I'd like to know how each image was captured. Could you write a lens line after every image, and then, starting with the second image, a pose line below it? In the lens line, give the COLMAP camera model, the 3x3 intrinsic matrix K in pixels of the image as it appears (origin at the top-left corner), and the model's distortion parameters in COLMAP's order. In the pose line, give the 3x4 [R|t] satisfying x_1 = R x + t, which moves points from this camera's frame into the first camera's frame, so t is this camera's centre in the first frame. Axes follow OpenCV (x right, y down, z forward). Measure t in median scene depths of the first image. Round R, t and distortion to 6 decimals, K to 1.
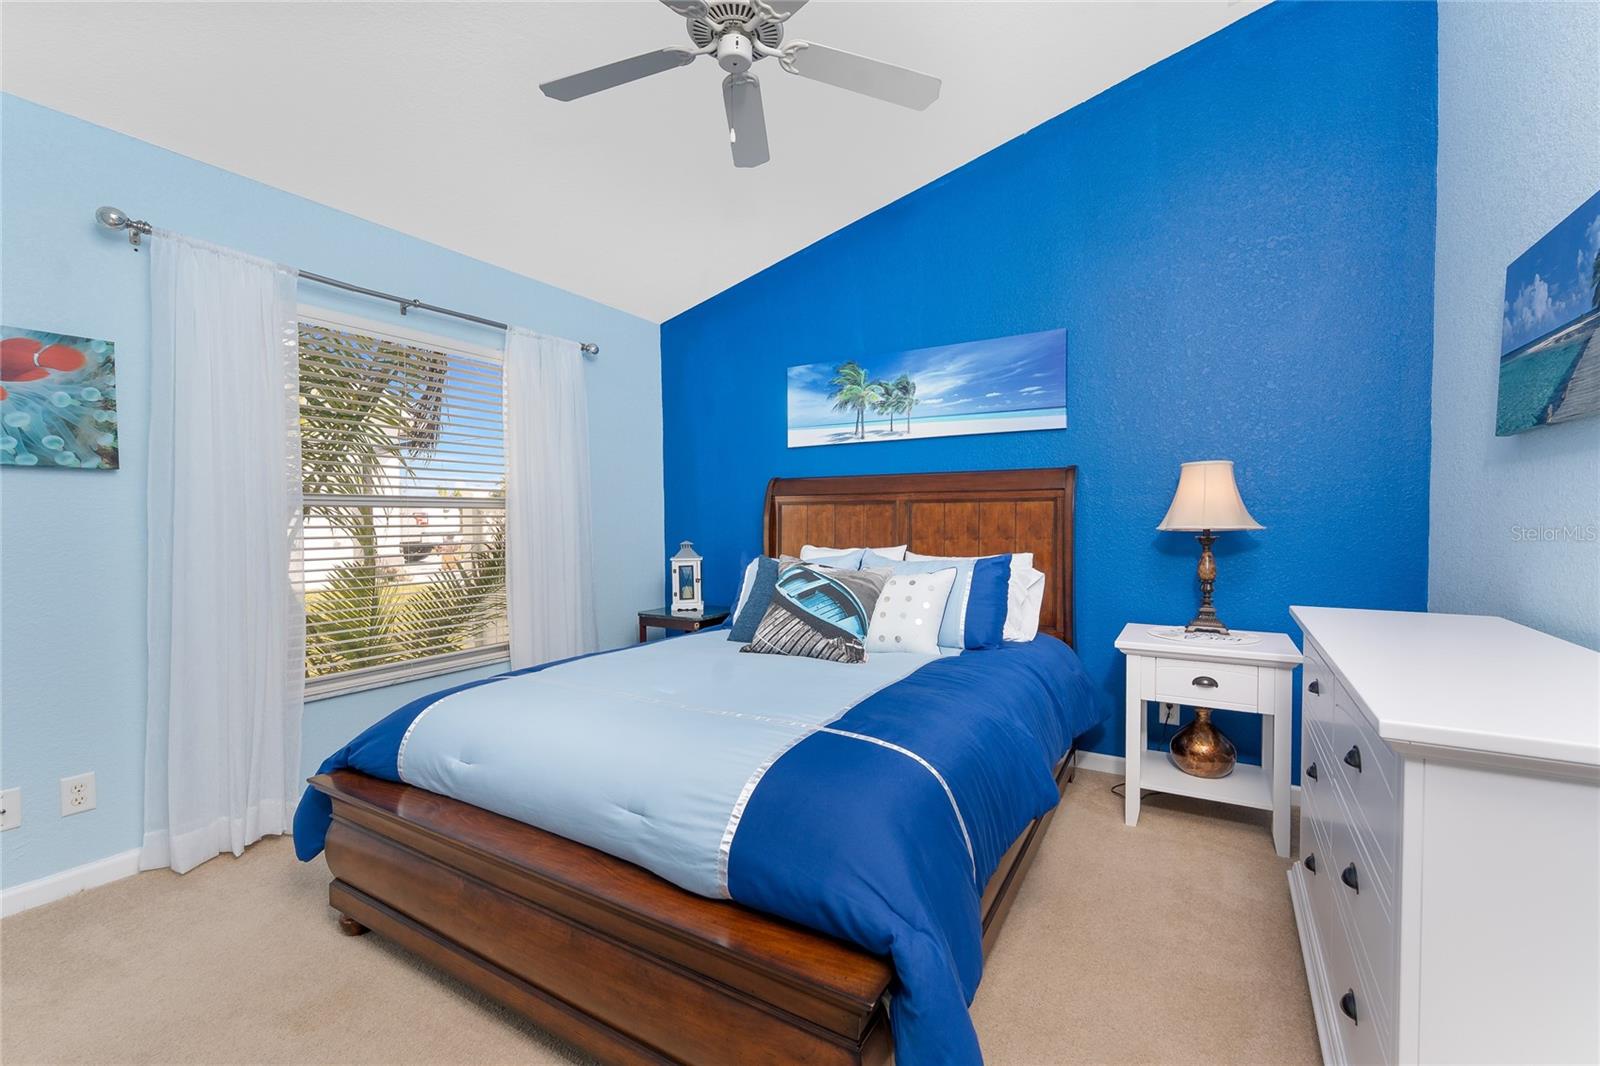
lens RADIAL K [[656.0, 0, 802.2], [0, 656.0, 530.9], [0, 0, 1]] dist [0.000206, 0.000212]
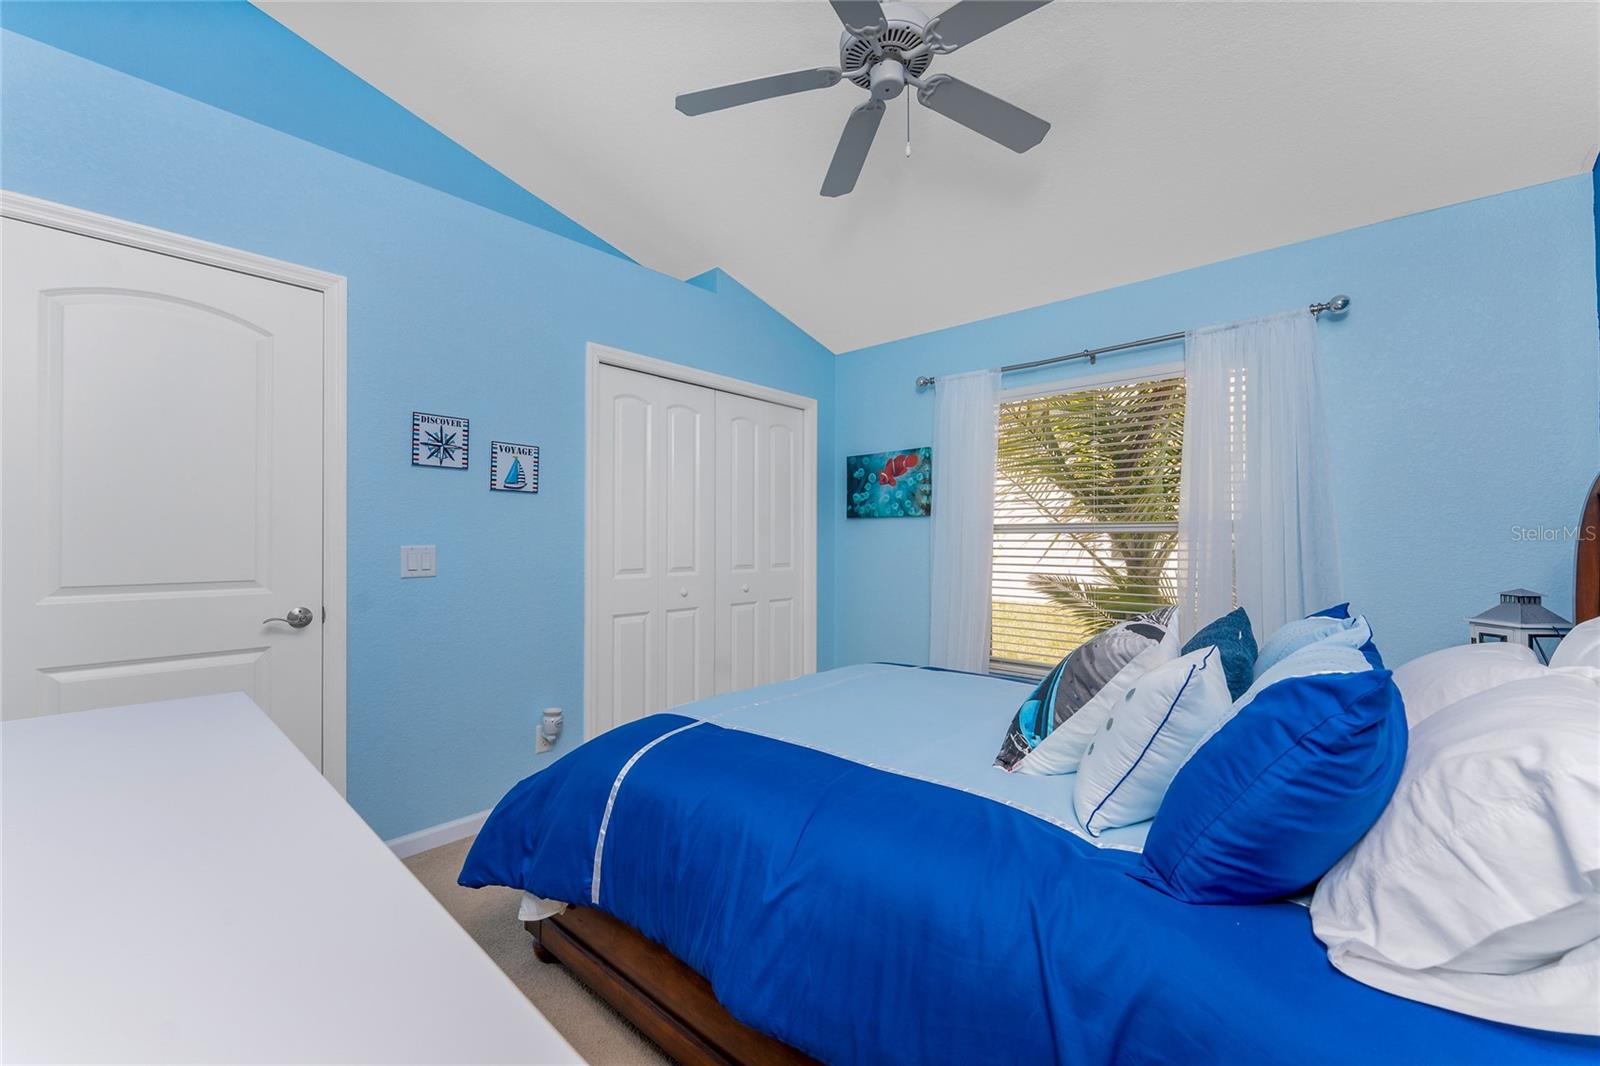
lens RADIAL K [[656.0, 0, 802.2], [0, 656.0, 530.9], [0, 0, 1]] dist [0.000206, 0.000212]
pose [[-0.188611, -0.016911, -0.981906, 0.845920], [-0.025079, 0.999609, -0.012398, -0.018900], [0.981732, 0.022287, -0.188961, 1.027006]]
